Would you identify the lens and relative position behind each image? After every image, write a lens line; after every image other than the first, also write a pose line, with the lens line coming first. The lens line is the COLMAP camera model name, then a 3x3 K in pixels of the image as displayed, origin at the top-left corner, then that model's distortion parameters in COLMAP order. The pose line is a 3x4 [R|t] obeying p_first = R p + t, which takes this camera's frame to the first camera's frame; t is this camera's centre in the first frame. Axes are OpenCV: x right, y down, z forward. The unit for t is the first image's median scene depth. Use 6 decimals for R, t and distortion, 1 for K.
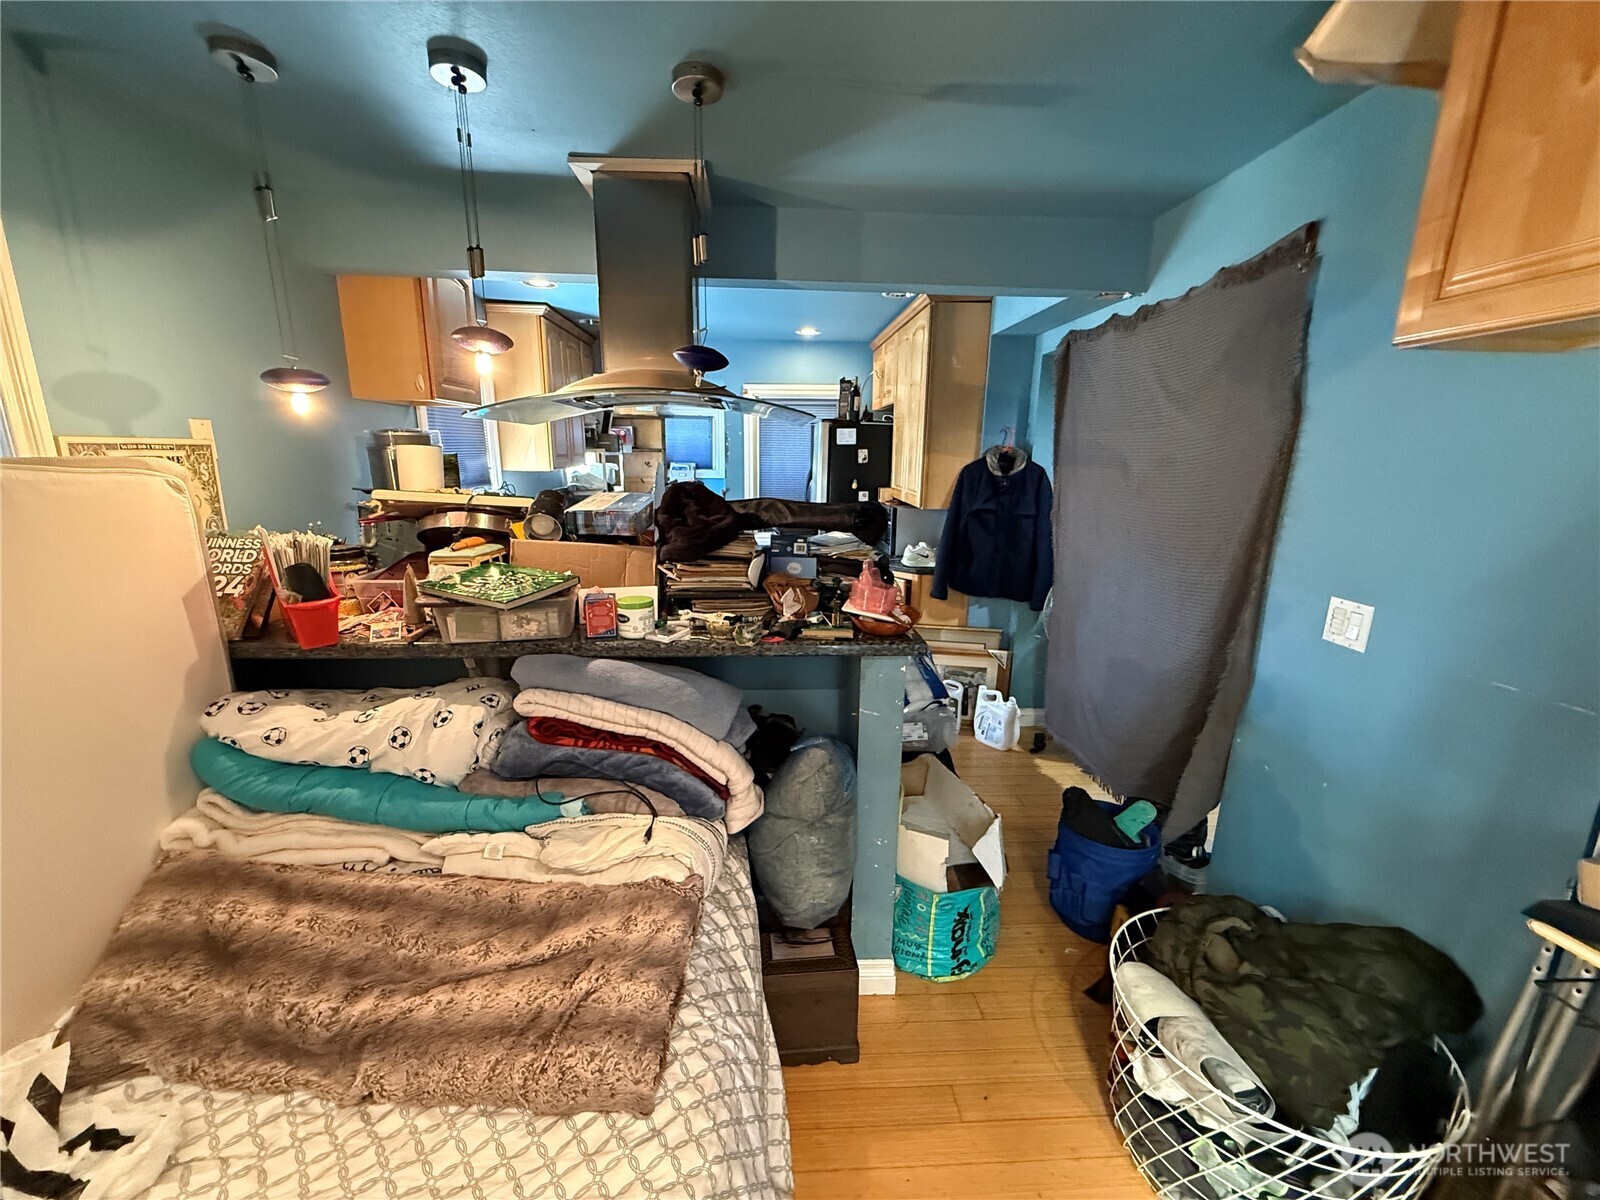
lens RADIAL K [[639.2, 0, 797.8], [0, 639.2, 601.3], [0, 0, 1]] dist [0.001417, 0.000328]
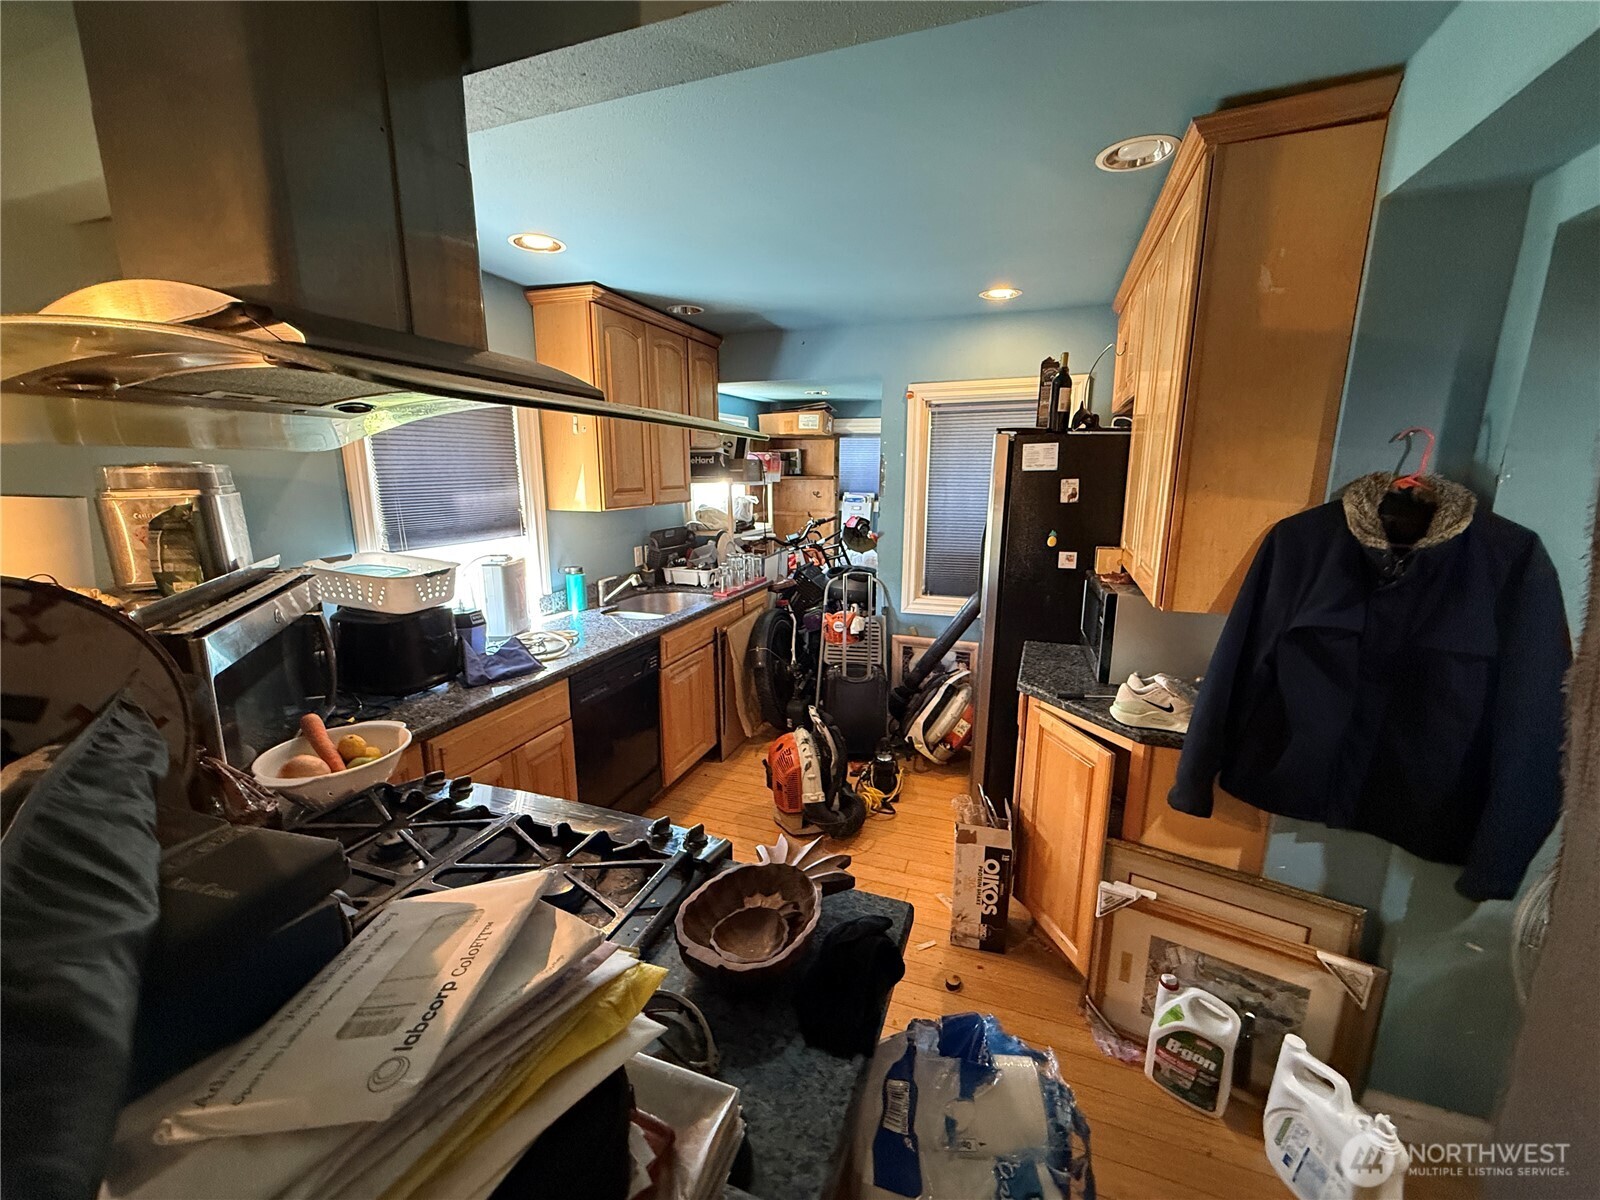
lens RADIAL K [[639.2, 0, 800.9], [0, 639.2, 604.0], [0, 0, 1]] dist [0.001417, 0.000328]
pose [[0.919027, 0.068968, -0.388116, 0.129948], [-0.079606, 0.996762, -0.011376, -0.119541], [0.386074, 0.041351, 0.921541, 0.458204]]
